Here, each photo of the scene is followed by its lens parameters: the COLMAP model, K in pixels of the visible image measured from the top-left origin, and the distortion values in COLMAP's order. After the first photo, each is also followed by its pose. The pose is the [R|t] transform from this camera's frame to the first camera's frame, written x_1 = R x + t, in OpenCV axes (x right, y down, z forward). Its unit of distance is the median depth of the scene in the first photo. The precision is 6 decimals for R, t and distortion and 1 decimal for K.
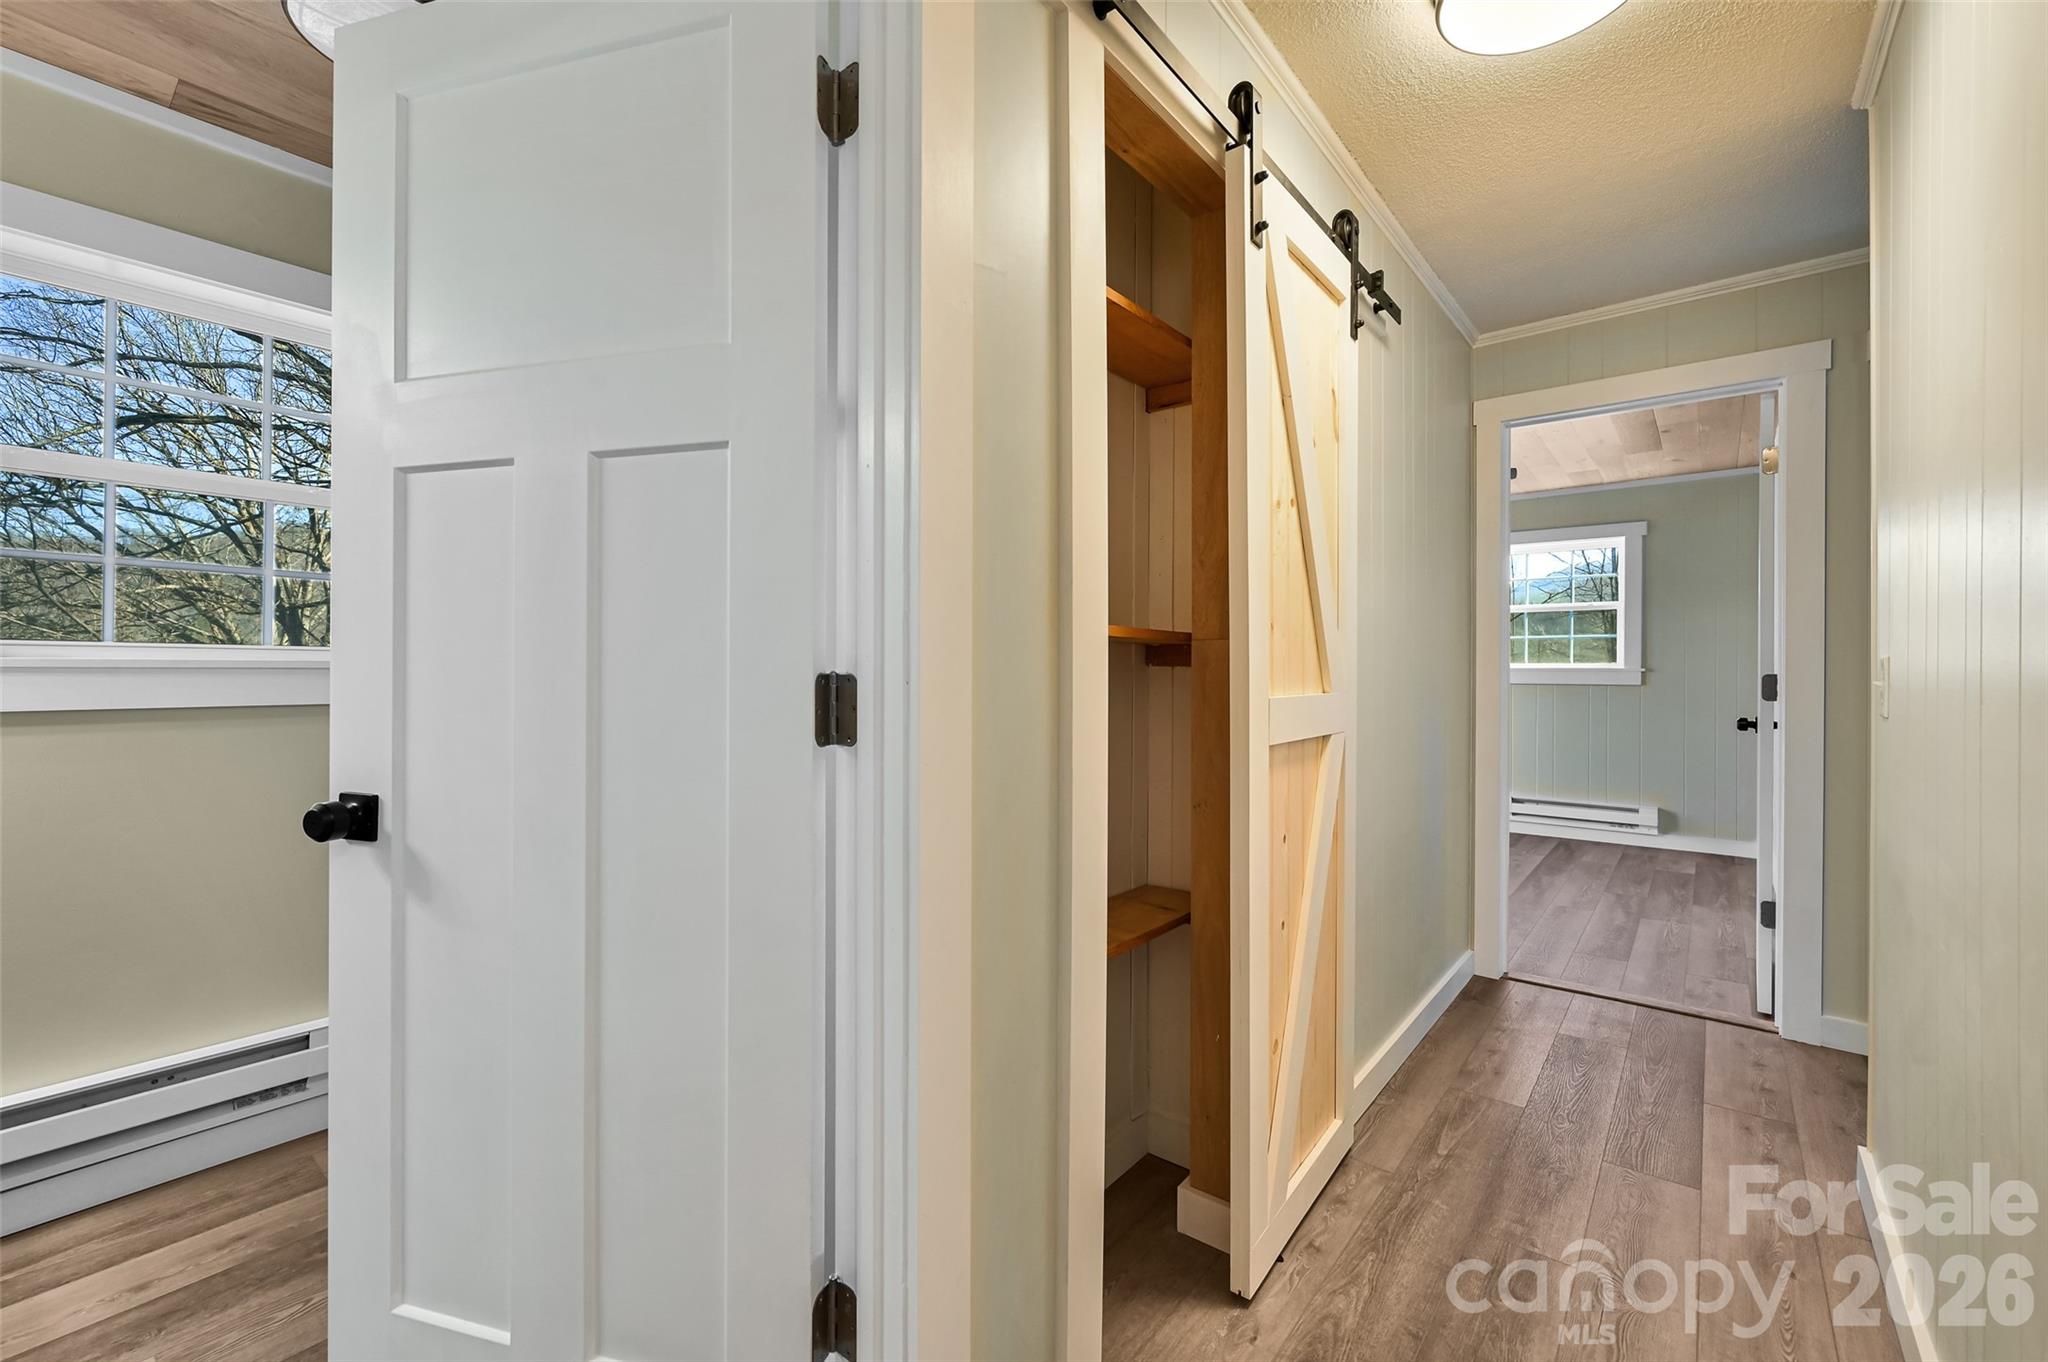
lens RADIAL K [[826.1, 0, 1025.9], [0, 826.1, 681.9], [0, 0, 1]] dist [-0.003216, 0.001123]
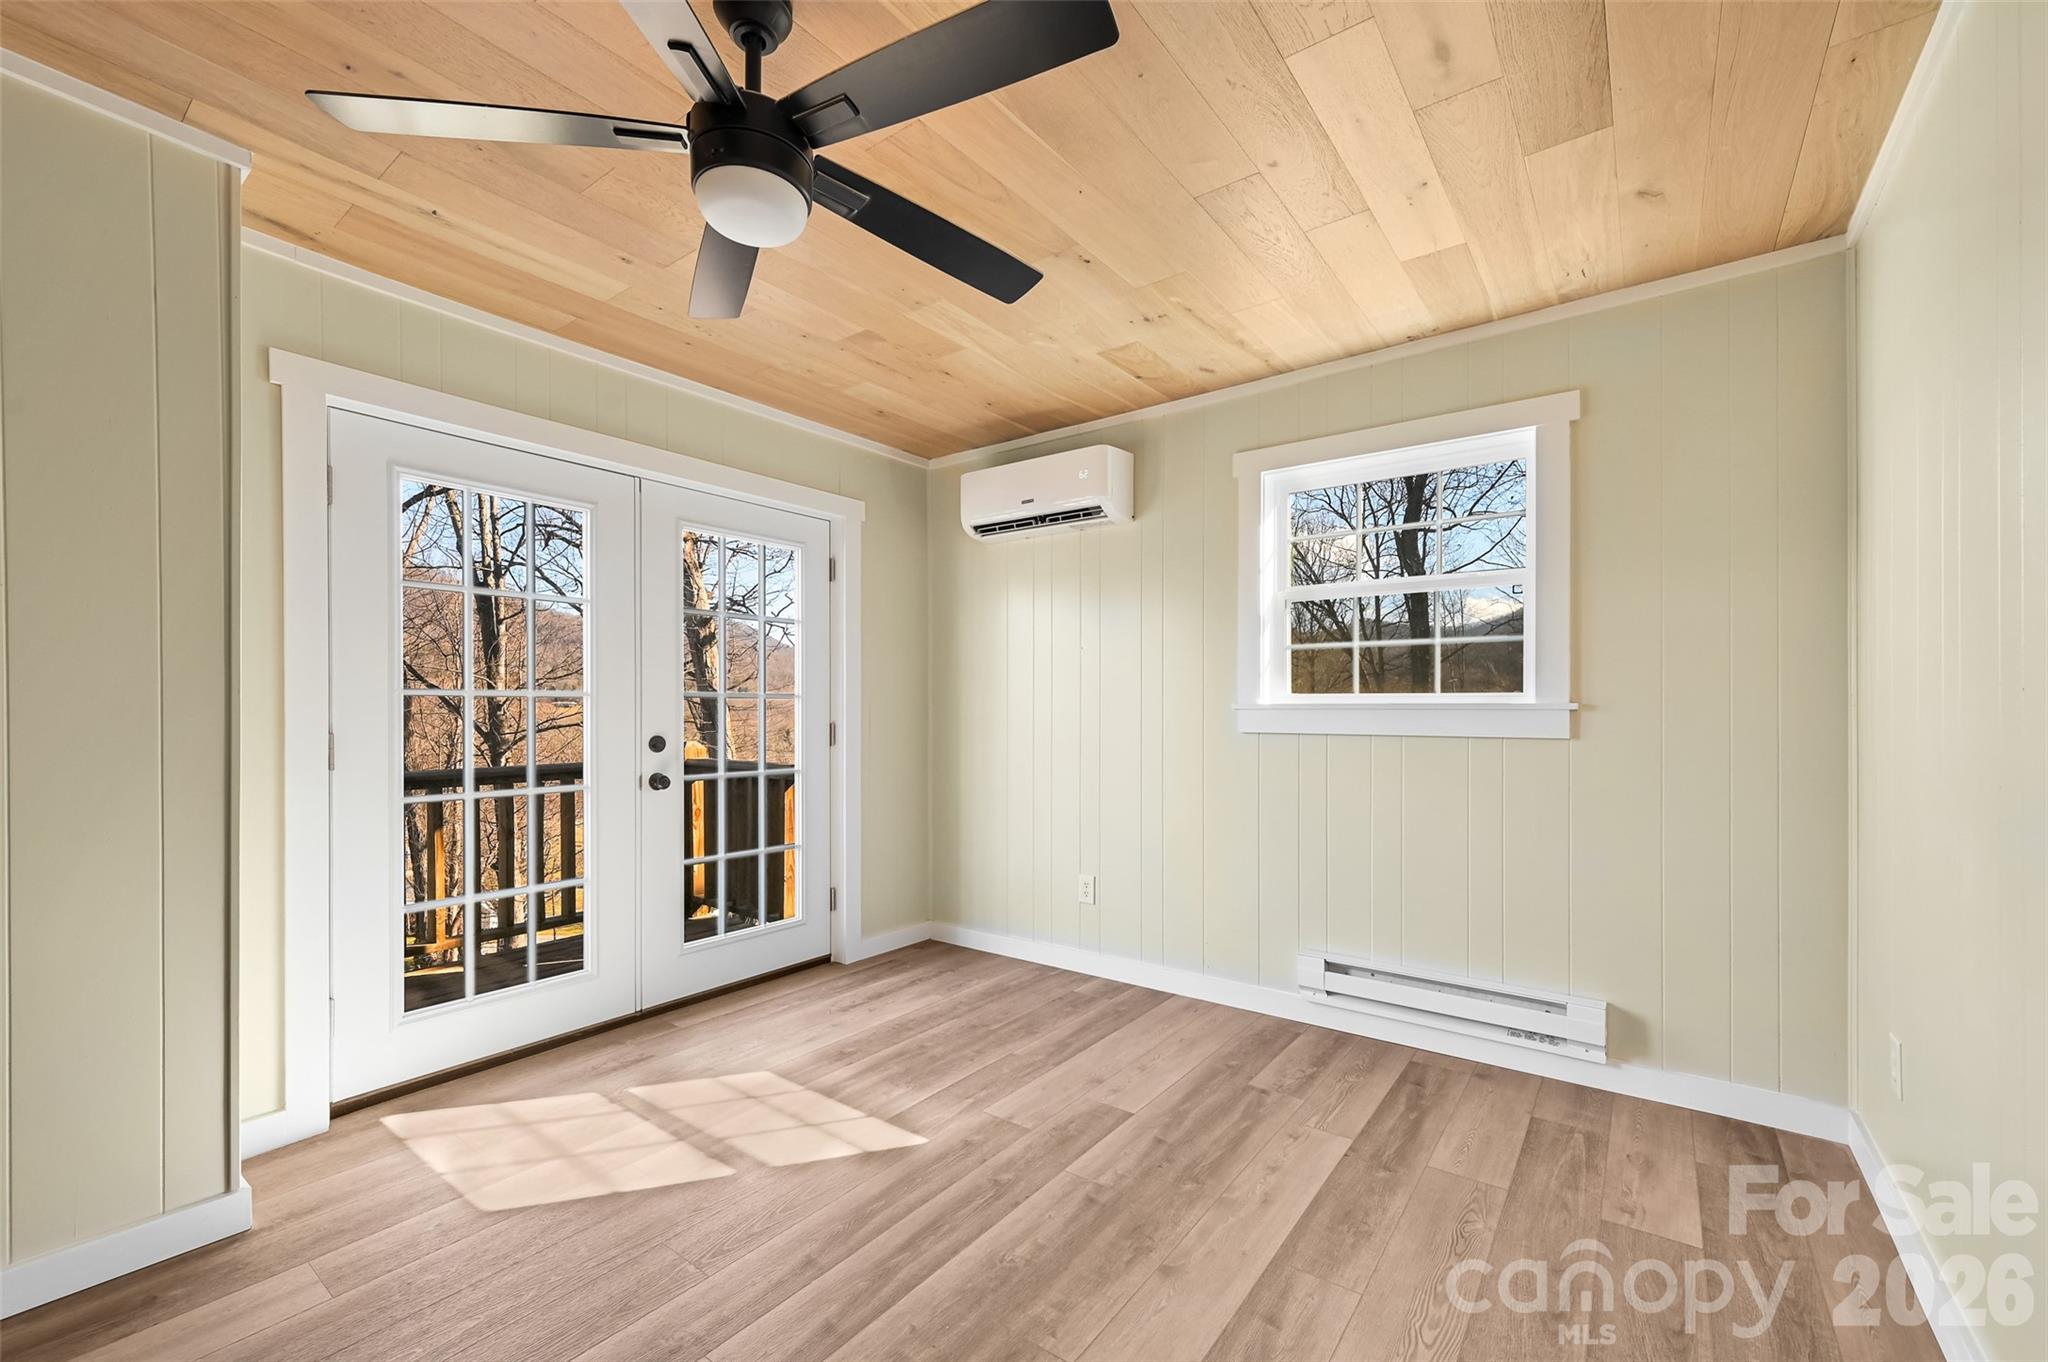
lens RADIAL K [[826.1, 0, 1037.4], [0, 826.1, 712.0], [0, 0, 1]] dist [-0.003216, 0.001123]
pose [[0.998255, 0.003695, 0.058940, 0.410246], [-0.002936, 0.999912, -0.012961, -0.004503], [-0.058983, 0.012765, 0.998177, 0.541867]]
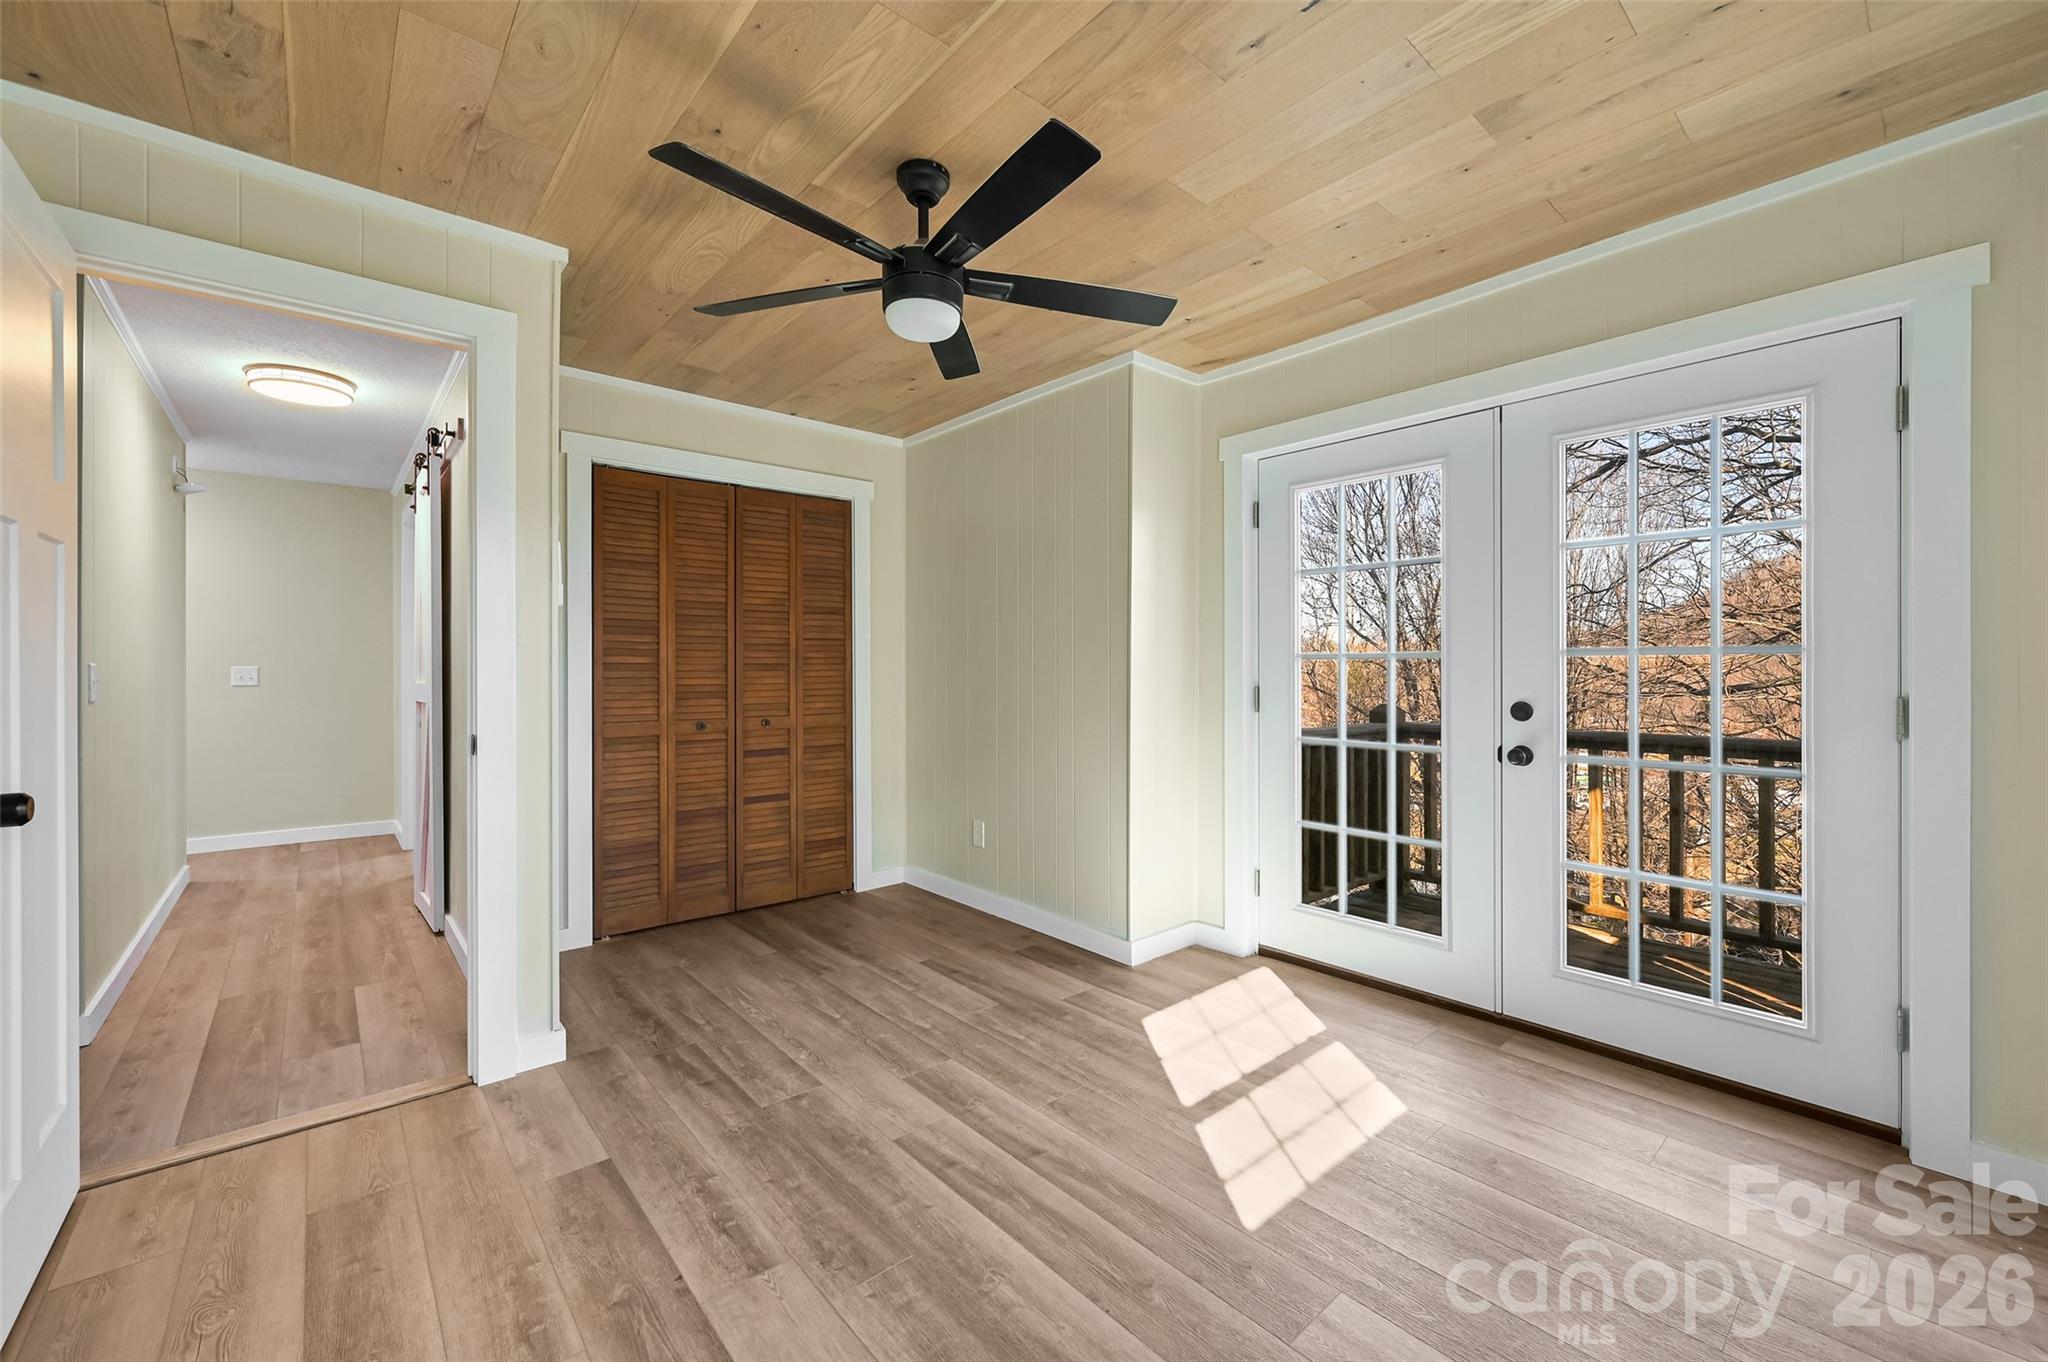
lens RADIAL K [[826.1, 0, 1040.8], [0, 826.1, 668.5], [0, 0, 1]] dist [-0.003216, 0.001123]
pose [[-0.153383, 0.003205, -0.988162, 6.007313], [-0.015577, 0.999863, 0.005661, -0.144876], [0.988044, 0.016261, -0.153312, 7.847554]]
